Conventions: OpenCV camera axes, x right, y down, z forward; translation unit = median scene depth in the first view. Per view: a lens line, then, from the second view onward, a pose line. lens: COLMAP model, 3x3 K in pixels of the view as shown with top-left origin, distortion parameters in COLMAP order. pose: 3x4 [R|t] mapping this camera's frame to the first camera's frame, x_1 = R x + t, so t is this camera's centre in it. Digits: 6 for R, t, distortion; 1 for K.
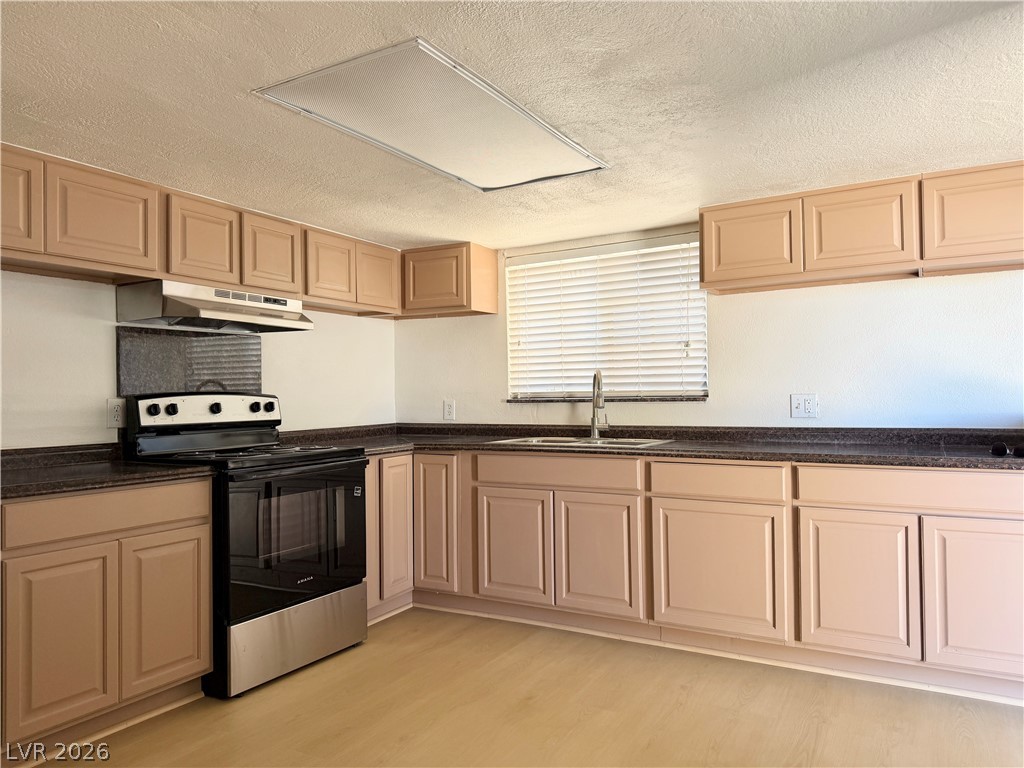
lens RADIAL K [[712.0, 0, 508.0], [0, 712.0, 391.5], [0, 0, 1]] dist [0.120543, -0.209991]
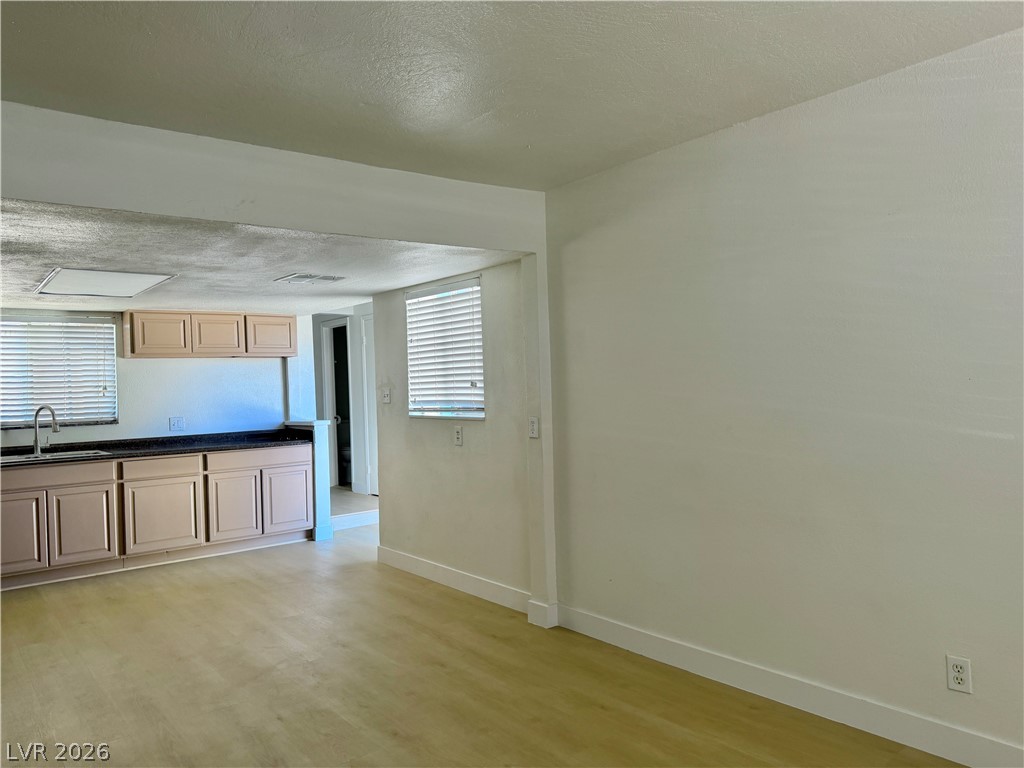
lens RADIAL K [[723.4, 0, 516.6], [0, 723.4, 380.3], [0, 0, 1]] dist [0.099878, -0.150813]
pose [[0.358995, 0.007703, 0.933308, -0.997605], [0.018407, 0.999713, -0.015331, -0.045034], [-0.933158, 0.022684, 0.358750, -0.446576]]
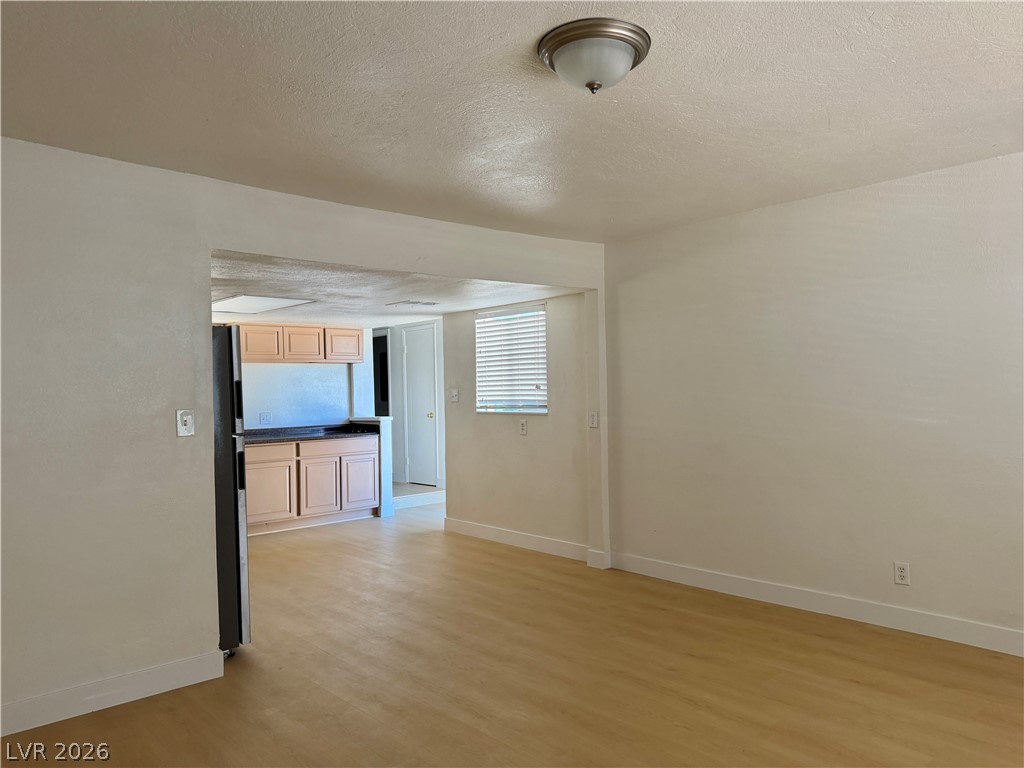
lens RADIAL K [[719.7, 0, 516.3], [0, 719.7, 388.1], [0, 0, 1]] dist [0.137075, -0.234989]
pose [[0.310179, 0.009496, 0.950631, -1.421384], [0.008543, 0.999882, -0.012776, -0.035880], [-0.950640, 0.012084, 0.310061, -0.375138]]
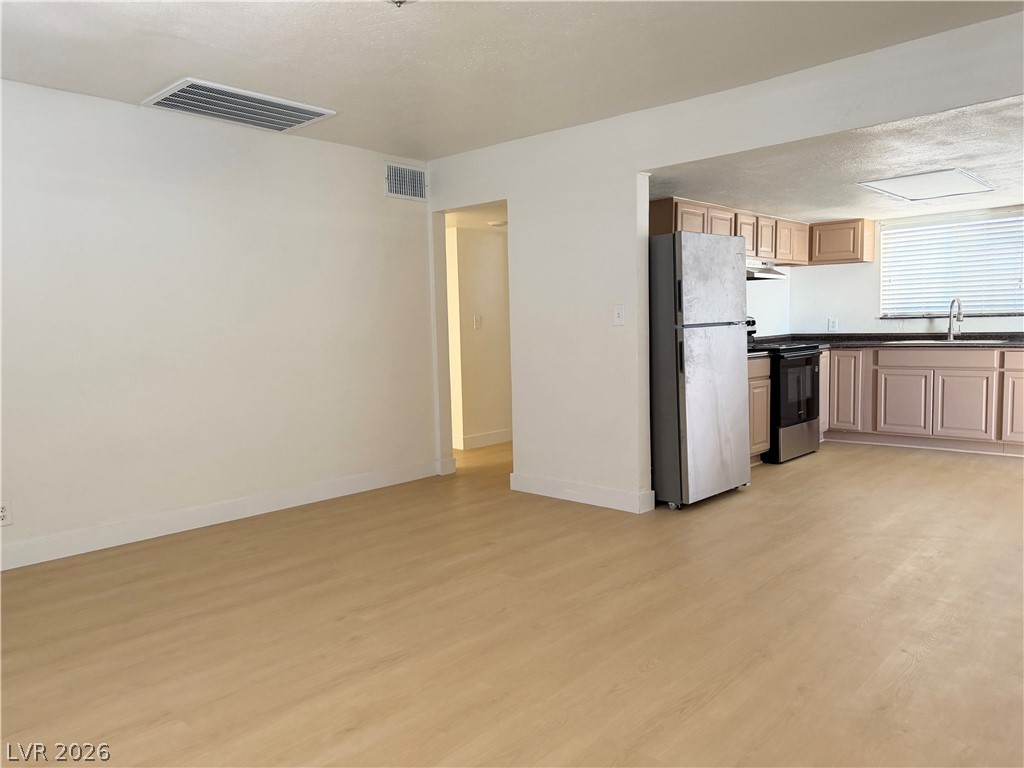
lens RADIAL K [[725.4, 0, 513.1], [0, 725.4, 386.0], [0, 0, 1]] dist [0.052469, -0.063781]
pose [[0.973686, 0.007130, -0.227781, -0.517623], [0.015119, 0.995287, 0.095783, -0.006007], [0.227390, -0.096706, 0.968990, -0.935759]]
